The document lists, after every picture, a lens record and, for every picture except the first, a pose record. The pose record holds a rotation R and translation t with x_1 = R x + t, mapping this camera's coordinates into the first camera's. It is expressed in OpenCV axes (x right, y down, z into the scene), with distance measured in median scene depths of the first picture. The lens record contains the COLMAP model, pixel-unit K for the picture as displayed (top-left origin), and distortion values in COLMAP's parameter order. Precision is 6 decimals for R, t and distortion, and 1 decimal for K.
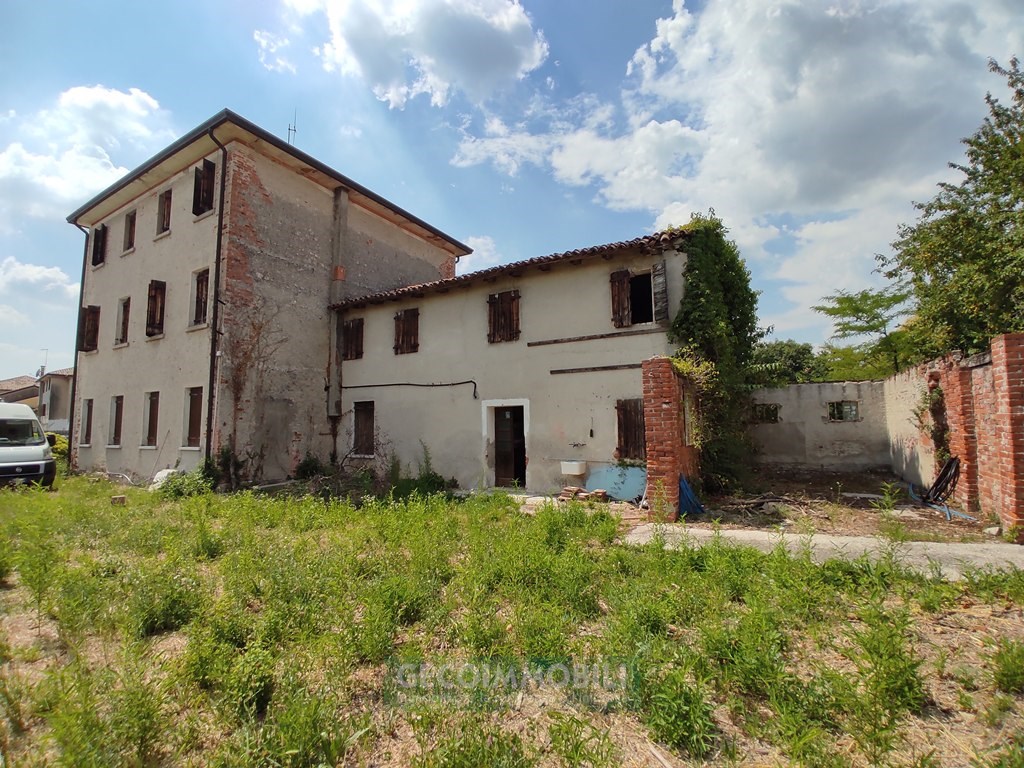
lens RADIAL K [[466.6, 0, 512.0], [0, 466.6, 384.0], [0, 0, 1]] dist [-0.030009, 0.000035]
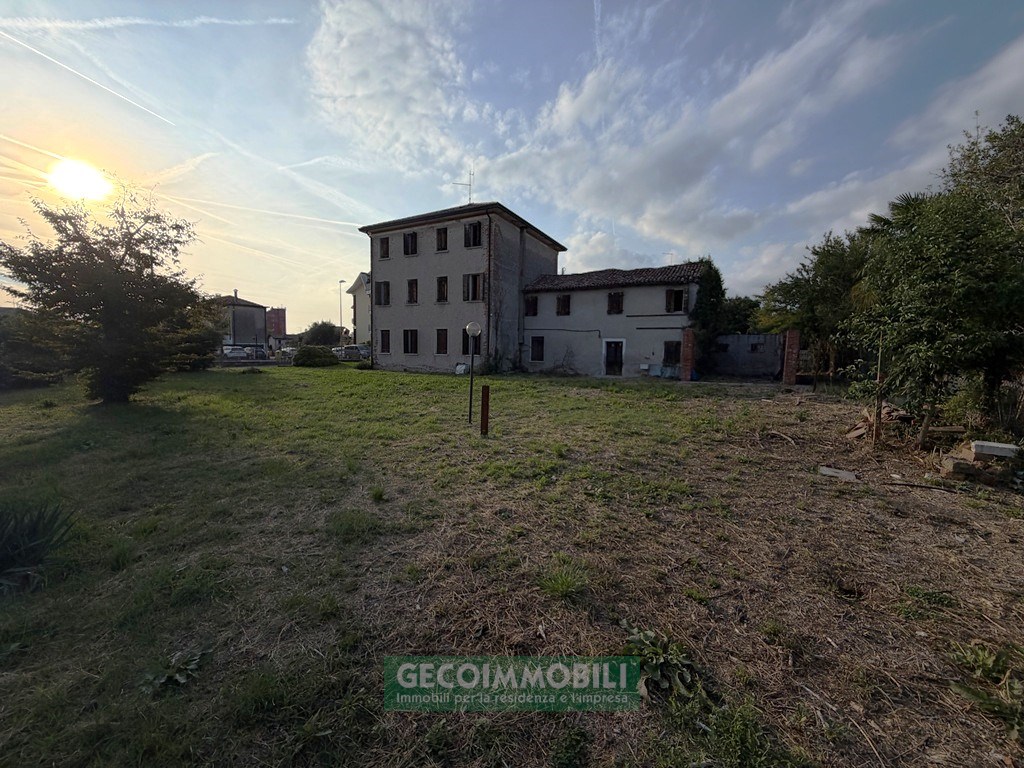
lens RADIAL K [[411.2, 0, 512.0], [0, 411.2, 384.0], [0, 0, 1]] dist [0.000208, 0.000480]
pose [[0.999159, 0.028196, 0.029777, -0.554083], [-0.032805, 0.985272, 0.167818, -0.069424], [-0.024606, -0.168654, 0.985368, -1.028556]]
